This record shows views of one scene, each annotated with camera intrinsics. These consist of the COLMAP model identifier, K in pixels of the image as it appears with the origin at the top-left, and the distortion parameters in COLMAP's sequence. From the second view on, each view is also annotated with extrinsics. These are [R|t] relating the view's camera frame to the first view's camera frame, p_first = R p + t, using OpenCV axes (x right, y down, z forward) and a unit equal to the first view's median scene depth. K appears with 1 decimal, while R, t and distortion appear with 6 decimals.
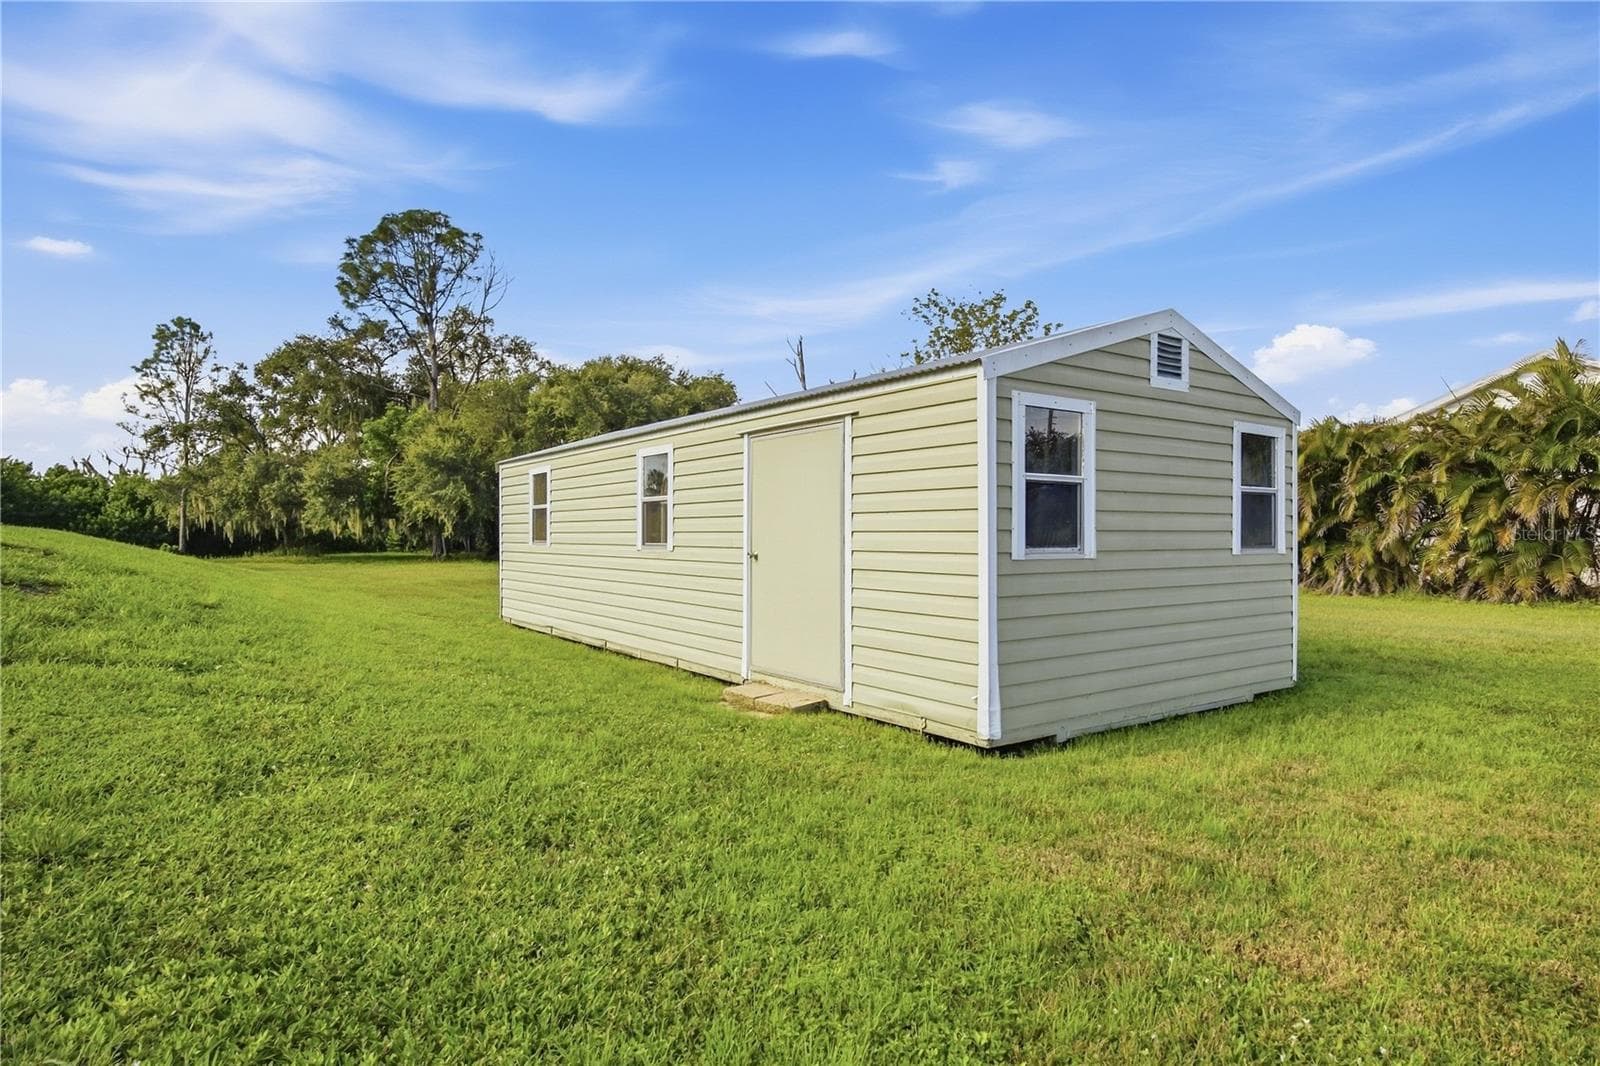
lens RADIAL K [[871.5, 0, 800.0], [0, 871.5, 533.0], [0, 0, 1]] dist [-0.001707, -0.000961]
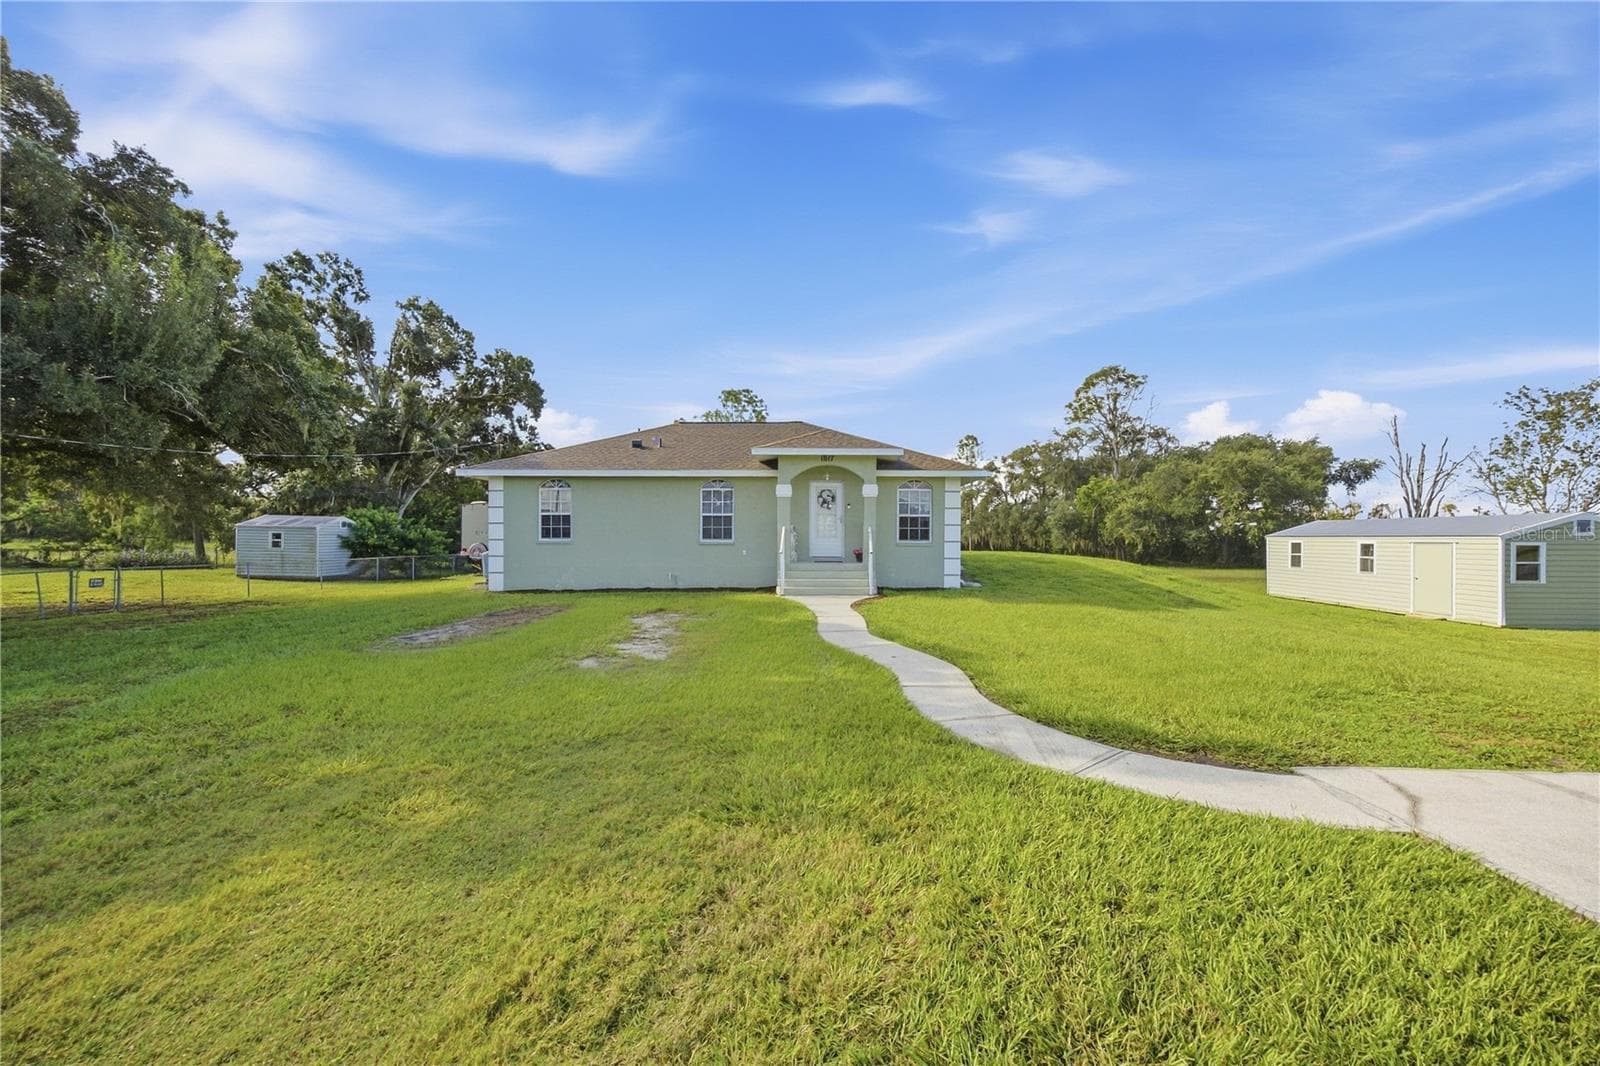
lens RADIAL K [[658.7, 0, 809.0], [0, 658.7, 547.8], [0, 0, 1]] dist [-0.000475, -0.000168]
pose [[0.765784, 0.010891, -0.643005, -0.045125], [0.000432, 0.999848, 0.017450, -0.029827], [0.643097, -0.013640, 0.765663, -0.538209]]
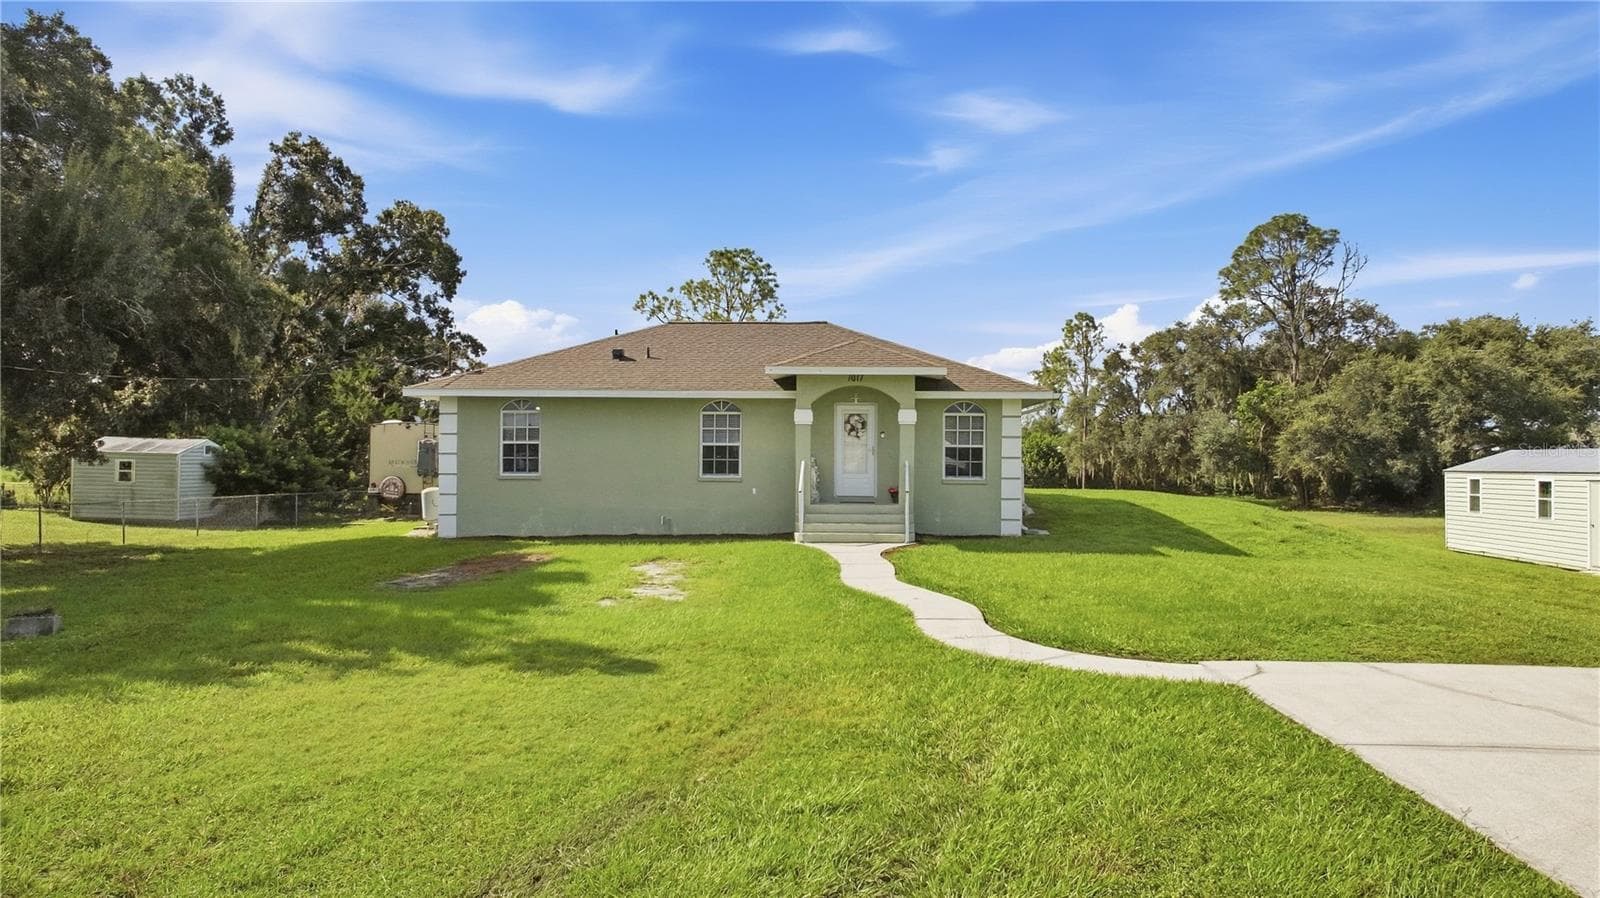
lens RADIAL K [[1079.8, 0, 800.0], [0, 1079.8, 449.0], [0, 0, 1]] dist [-0.046760, -0.000441]
pose [[0.741098, -0.006817, -0.671363, 0.071663], [-0.002487, 0.999914, -0.012899, -0.035315], [0.671393, 0.011229, 0.741017, -0.670340]]
